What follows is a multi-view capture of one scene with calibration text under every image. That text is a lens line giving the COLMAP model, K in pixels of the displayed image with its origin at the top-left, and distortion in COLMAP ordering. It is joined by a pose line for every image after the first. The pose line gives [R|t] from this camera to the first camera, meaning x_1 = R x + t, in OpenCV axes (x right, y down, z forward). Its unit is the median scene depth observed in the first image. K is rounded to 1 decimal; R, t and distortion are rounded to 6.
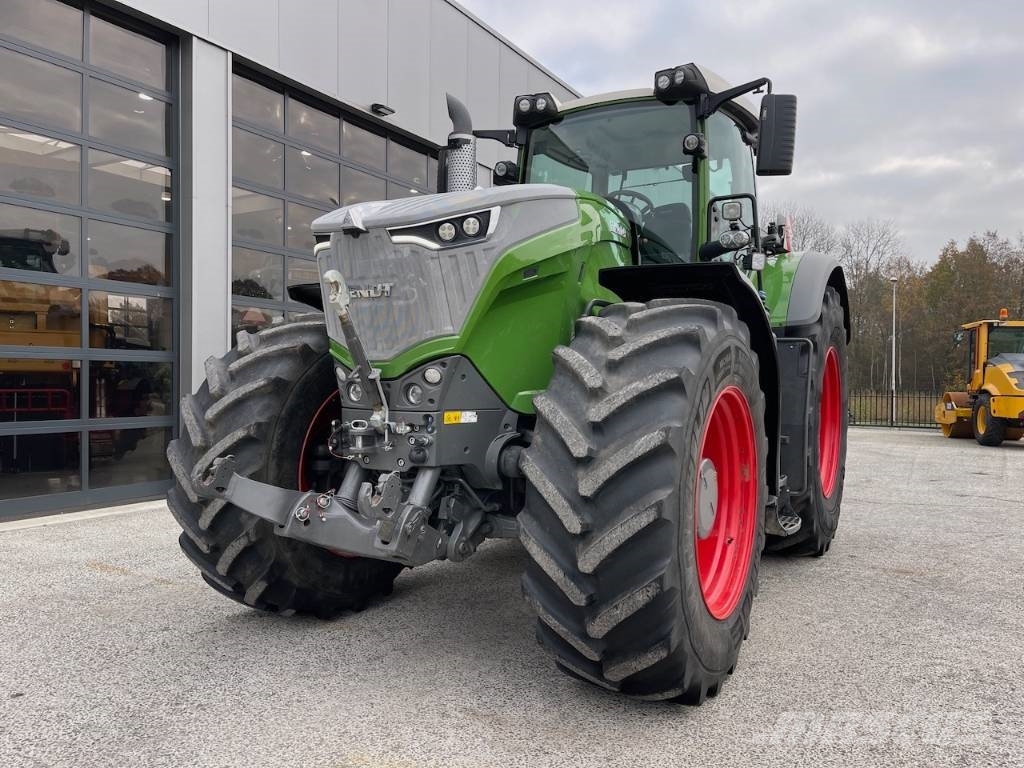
lens RADIAL K [[775.1, 0, 504.3], [0, 775.1, 385.4], [0, 0, 1]] dist [0.081186, -0.099360]
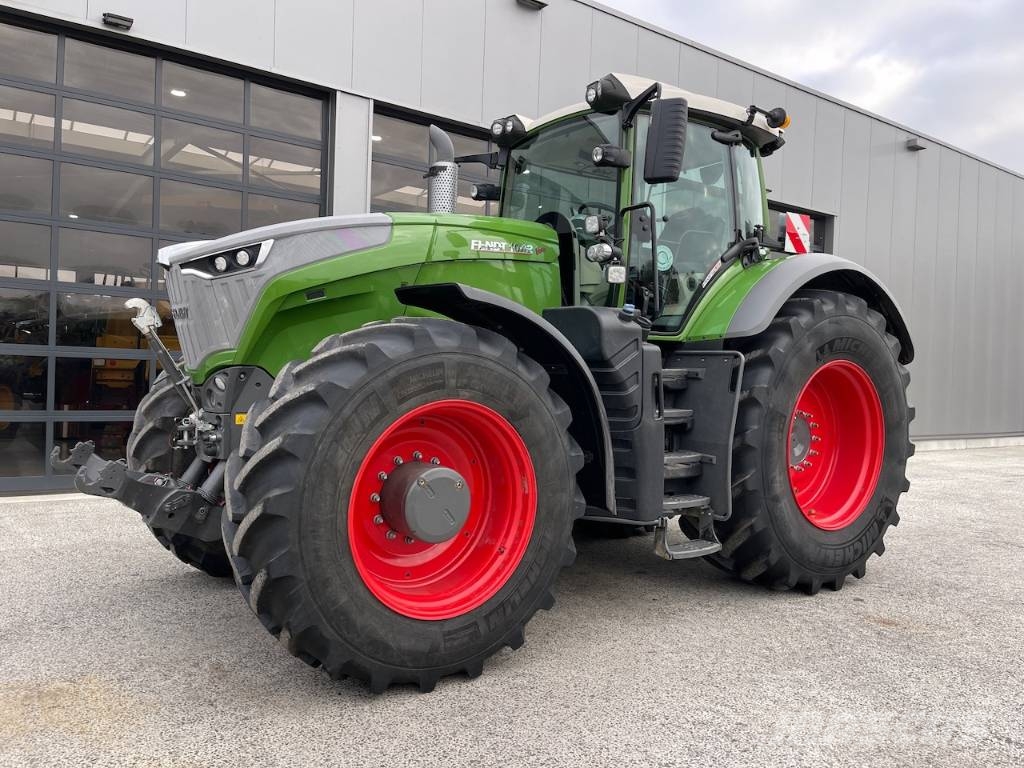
lens RADIAL K [[774.2, 0, 507.4], [0, 774.2, 384.2], [0, 0, 1]] dist [0.076496, -0.094929]
pose [[0.917003, 0.023103, -0.398210, 0.747723], [-0.025631, 0.999671, -0.001026, -0.020270], [0.398056, 0.011147, 0.917294, 0.067840]]
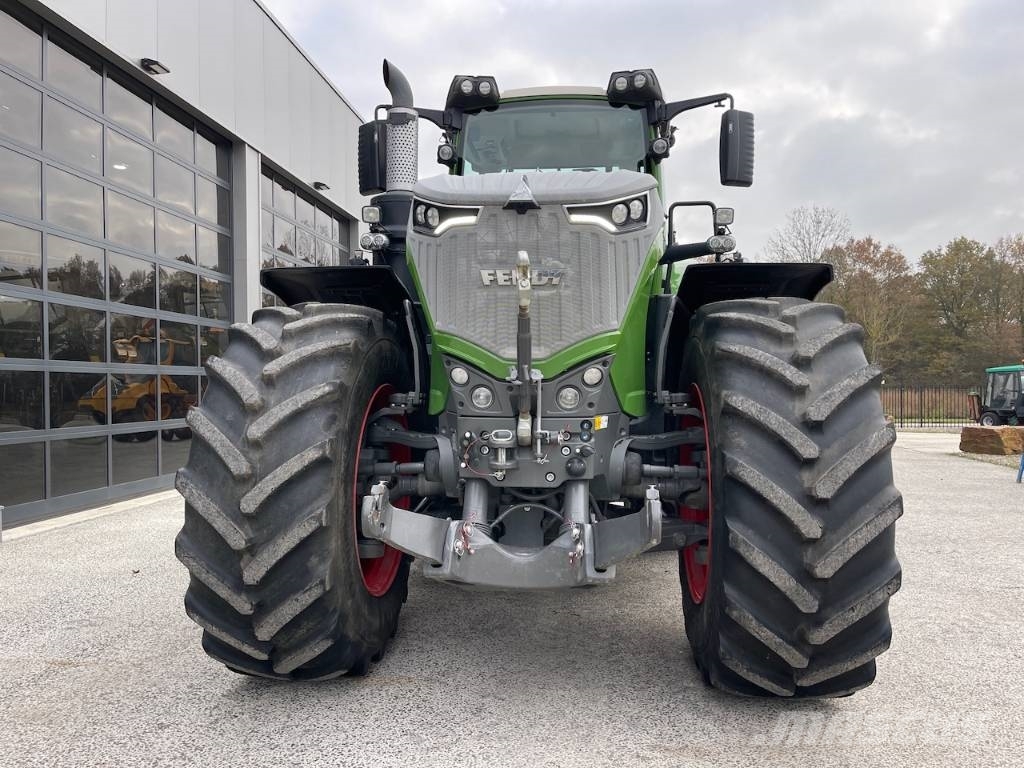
lens RADIAL K [[774.2, 0, 507.4], [0, 774.2, 384.2], [0, 0, 1]] dist [0.076496, -0.094929]
pose [[0.908552, -0.016505, 0.417446, -0.518646], [0.019298, 0.999811, -0.002471, -0.002832], [-0.417327, 0.010301, 0.908698, 0.225959]]
